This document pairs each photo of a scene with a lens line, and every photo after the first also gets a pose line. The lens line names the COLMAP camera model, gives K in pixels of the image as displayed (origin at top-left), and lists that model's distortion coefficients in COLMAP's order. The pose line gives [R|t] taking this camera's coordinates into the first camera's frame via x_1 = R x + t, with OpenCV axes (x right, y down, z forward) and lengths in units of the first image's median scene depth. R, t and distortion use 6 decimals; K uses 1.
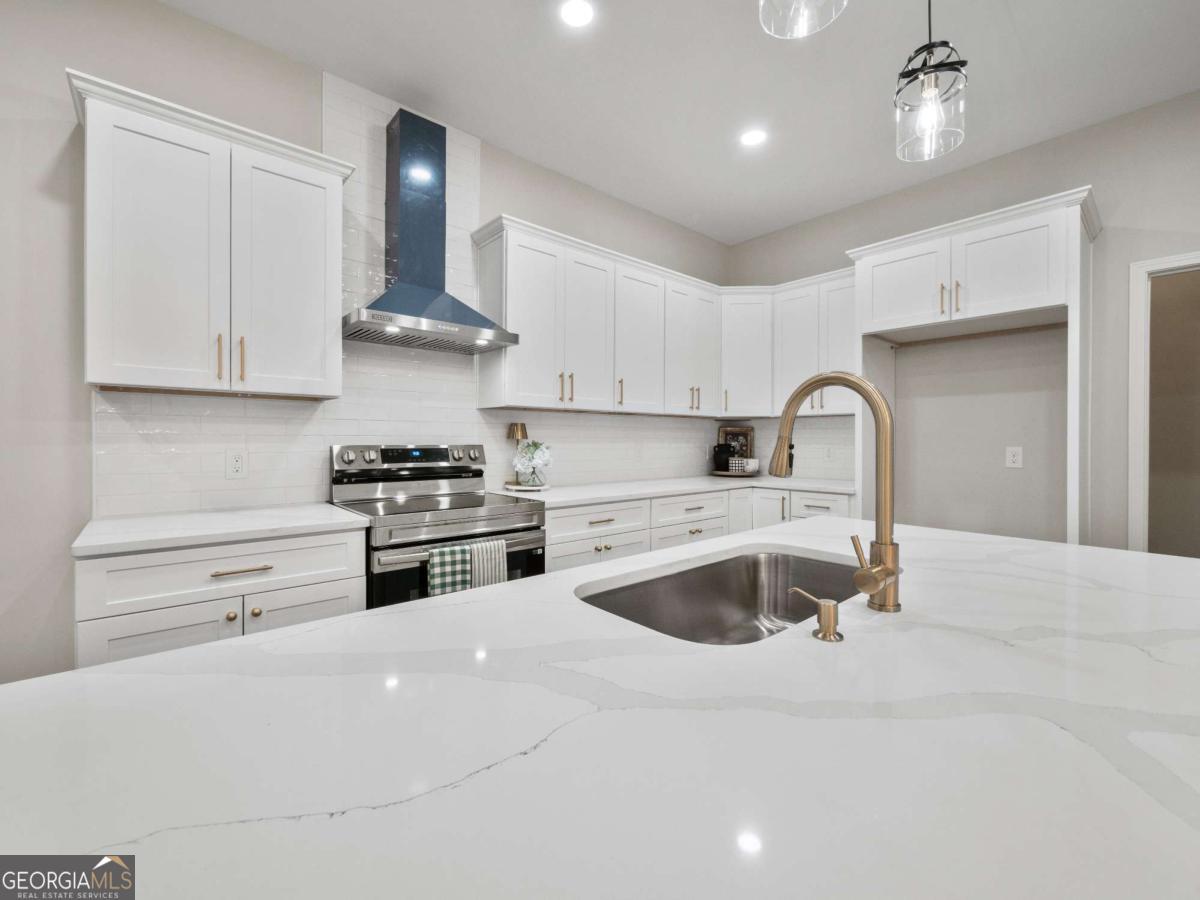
lens RADIAL K [[508.4, 0, 593.1], [0, 508.4, 440.7], [0, 0, 1]] dist [-0.004303, -0.000927]
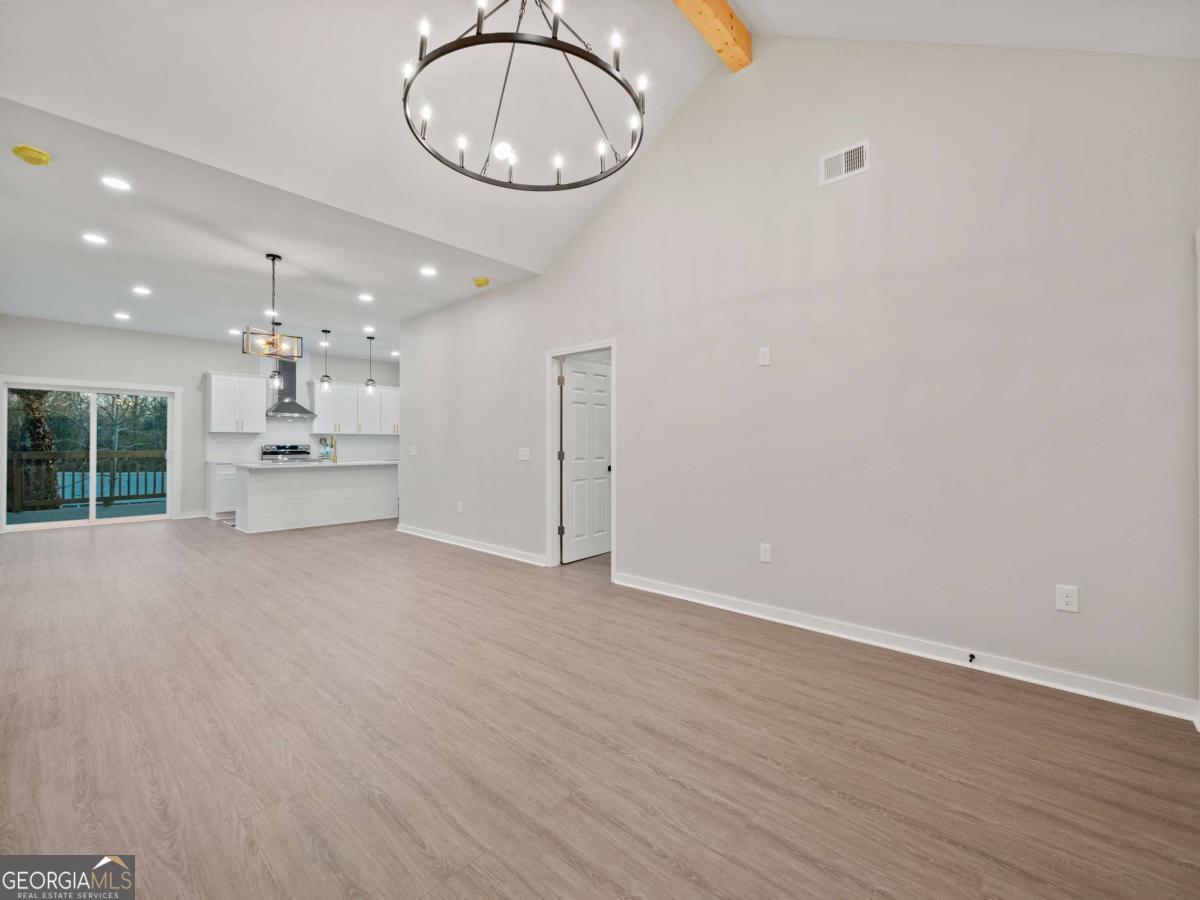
lens RADIAL K [[508.4, 0, 598.1], [0, 508.4, 446.7], [0, 0, 1]] dist [-0.004303, -0.000927]
pose [[0.989723, -0.002008, 0.142986, 1.267304], [0.000853, 0.999967, 0.008135, -0.004509], [-0.142997, -0.007930, 0.989691, -2.771099]]
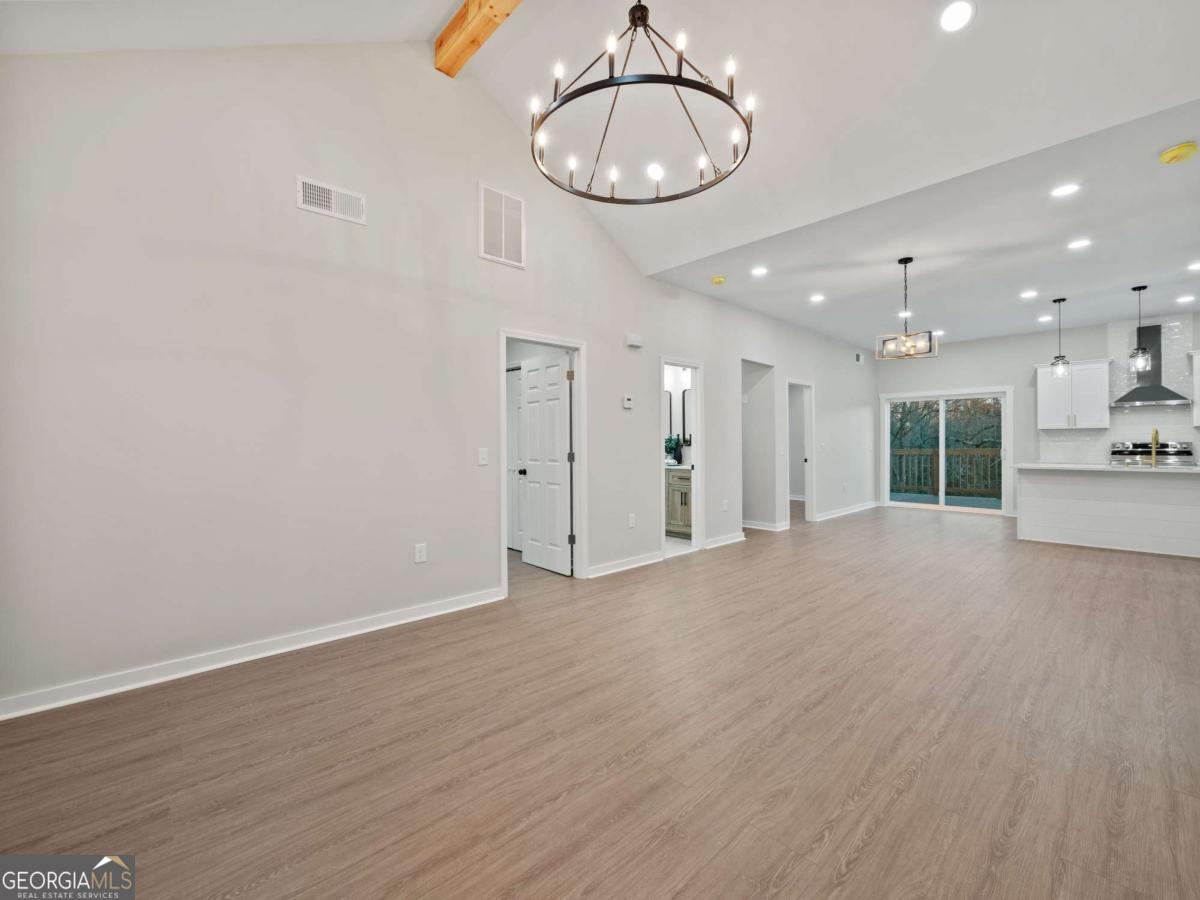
lens RADIAL K [[508.4, 0, 597.1], [0, 508.4, 448.4], [0, 0, 1]] dist [-0.004303, -0.000927]
pose [[0.051300, 0.006604, -0.998661, 2.158682], [0.007464, 0.999948, 0.006996, -0.000371], [0.998655, -0.007813, 0.051248, -2.061704]]
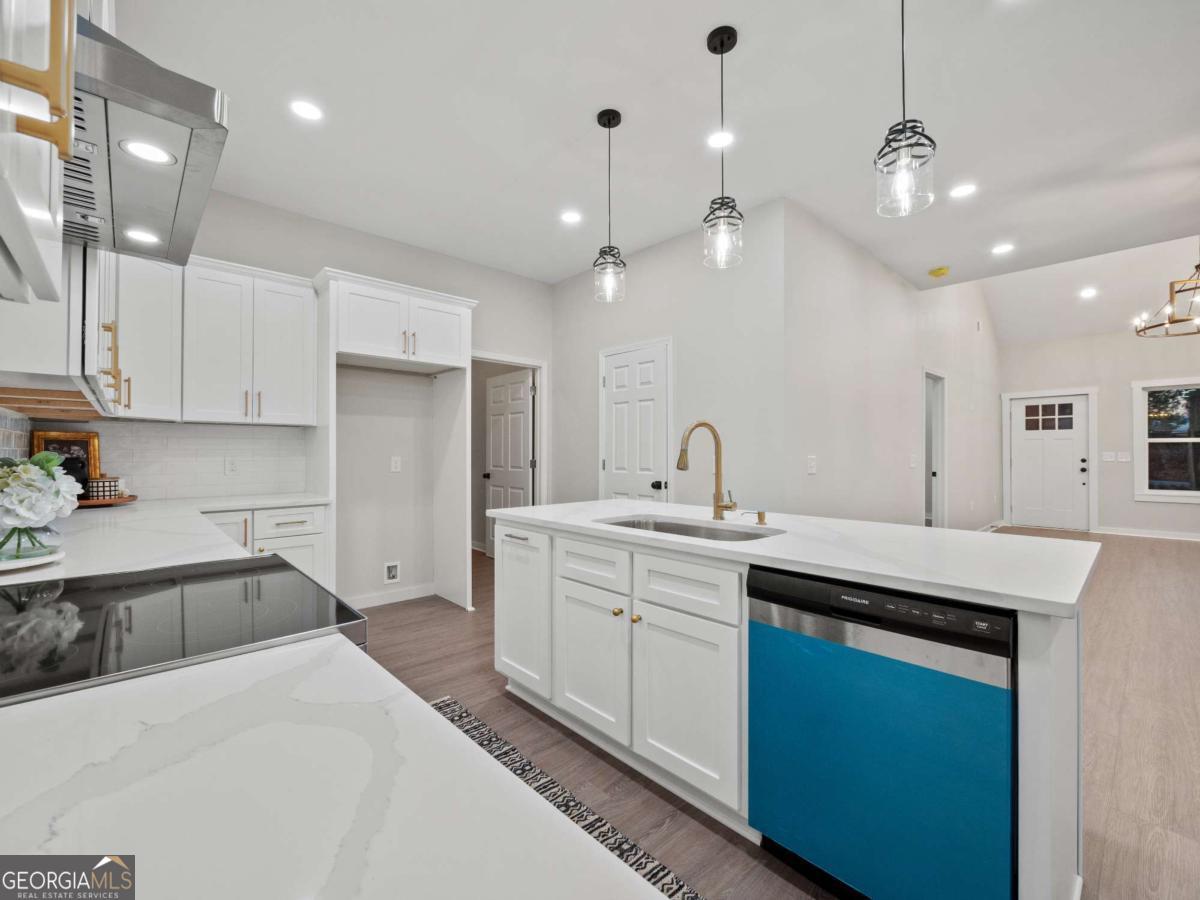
lens RADIAL K [[508.4, 0, 608.1], [0, 508.4, 449.0], [0, 0, 1]] dist [-0.004303, -0.000927]
pose [[-0.048048, 0.005475, 0.998830, -0.682414], [0.002188, 0.999983, -0.005376, -0.000084], [-0.998843, 0.001927, -0.048059, 0.599447]]
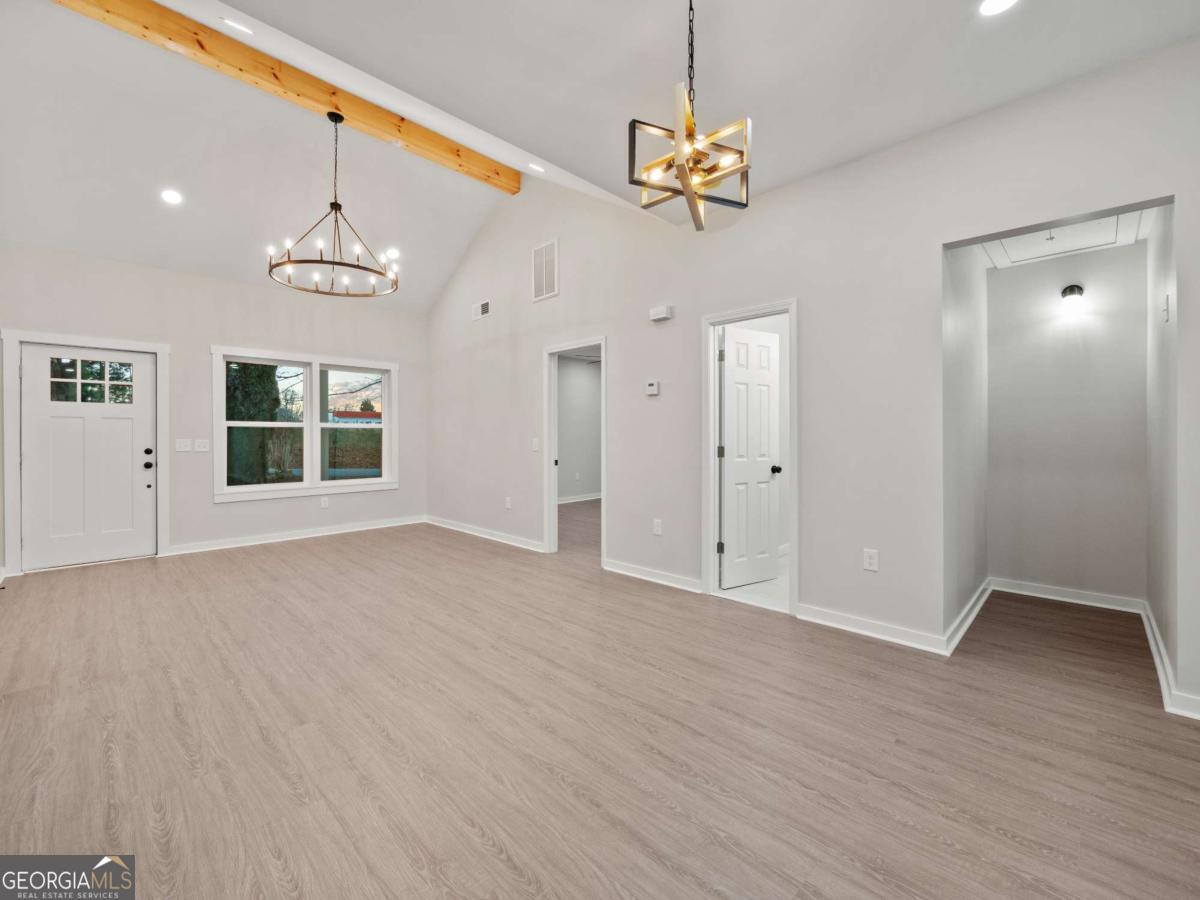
lens RADIAL K [[508.4, 0, 588.3], [0, 508.4, 439.2], [0, 0, 1]] dist [-0.004303, -0.000927]
pose [[-0.997222, -0.000521, -0.074485, 0.572504], [-0.000752, 0.999995, 0.003072, 0.002940], [0.074483, 0.003120, -0.997217, -0.215225]]
